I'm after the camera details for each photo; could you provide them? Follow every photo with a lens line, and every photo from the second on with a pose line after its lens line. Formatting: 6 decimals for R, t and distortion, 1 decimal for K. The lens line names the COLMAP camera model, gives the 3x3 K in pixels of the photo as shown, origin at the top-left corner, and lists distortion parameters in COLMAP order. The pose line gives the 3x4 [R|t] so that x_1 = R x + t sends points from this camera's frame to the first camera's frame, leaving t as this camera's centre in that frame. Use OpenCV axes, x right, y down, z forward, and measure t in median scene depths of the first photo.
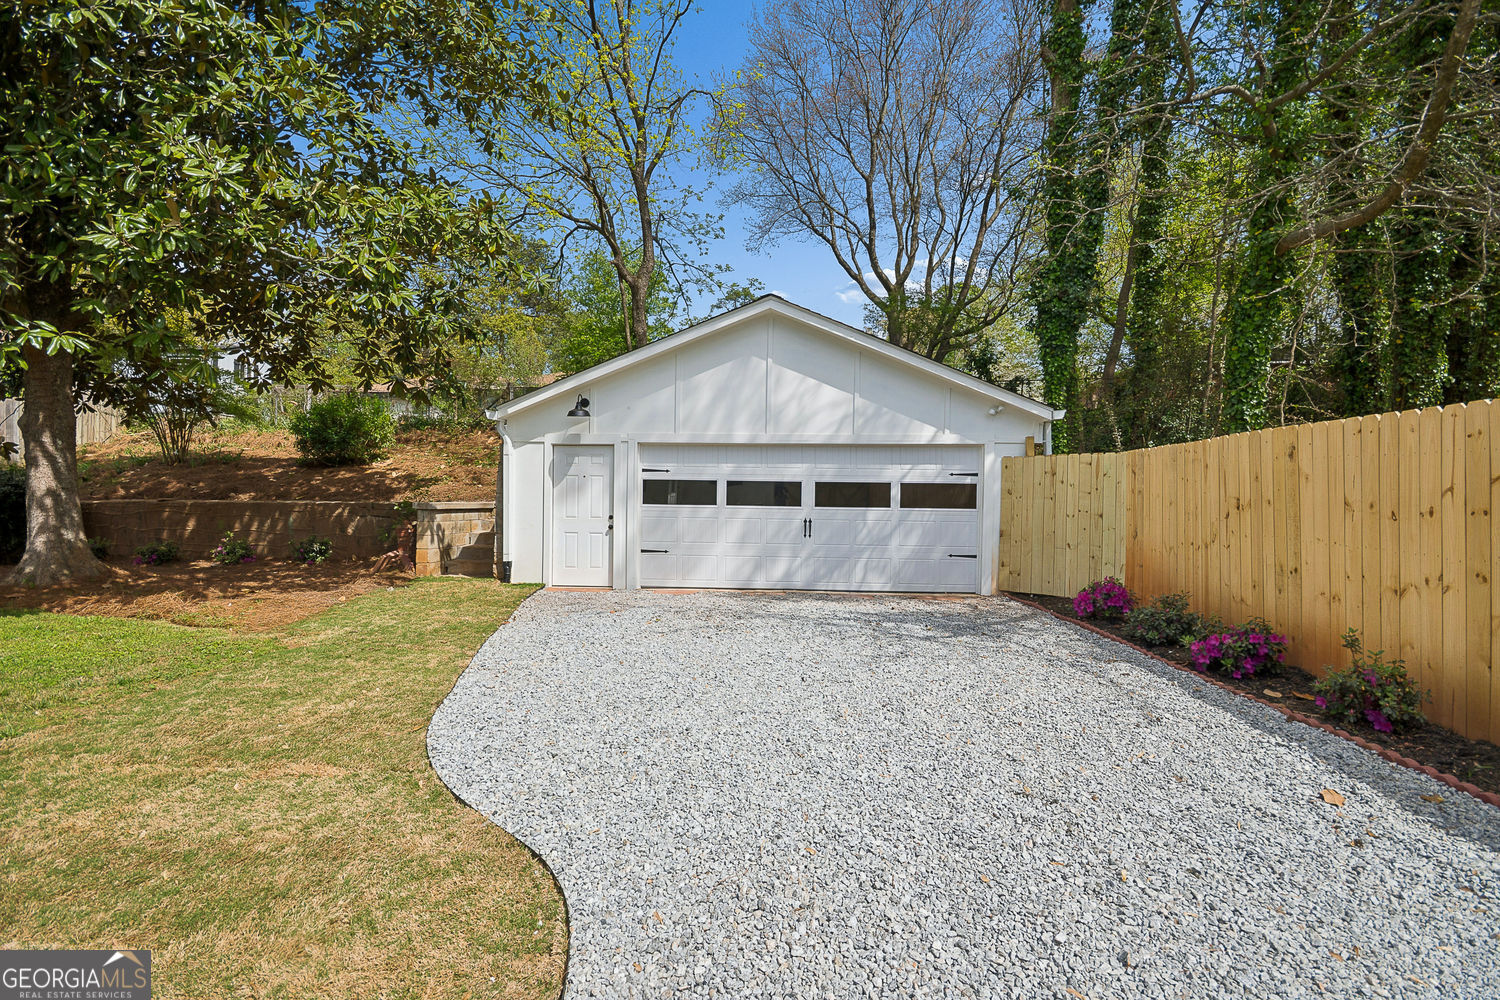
lens RADIAL K [[676.0, 0, 744.3], [0, 676.0, 507.0], [0, 0, 1]] dist [-0.002533, -0.001328]
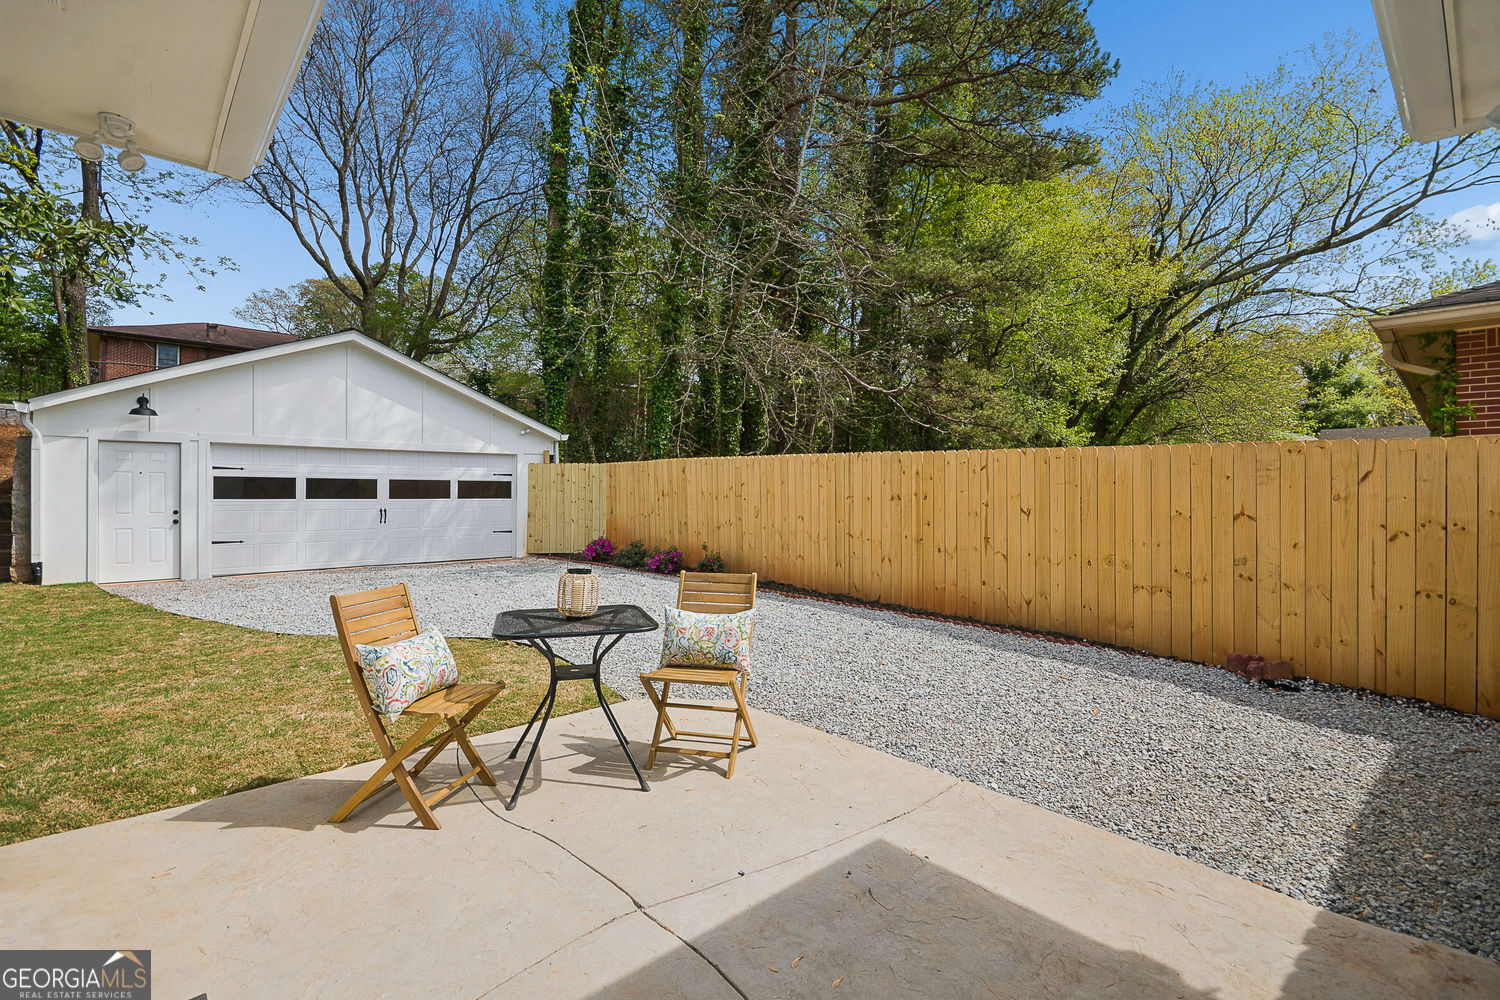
lens RADIAL K [[676.0, 0, 747.8], [0, 676.0, 499.5], [0, 0, 1]] dist [-0.002533, -0.001328]
pose [[0.702016, -0.016697, 0.711966, -0.321689], [0.014070, 0.999855, 0.009576, -0.001746], [-0.712022, 0.003295, 0.702149, -0.366335]]
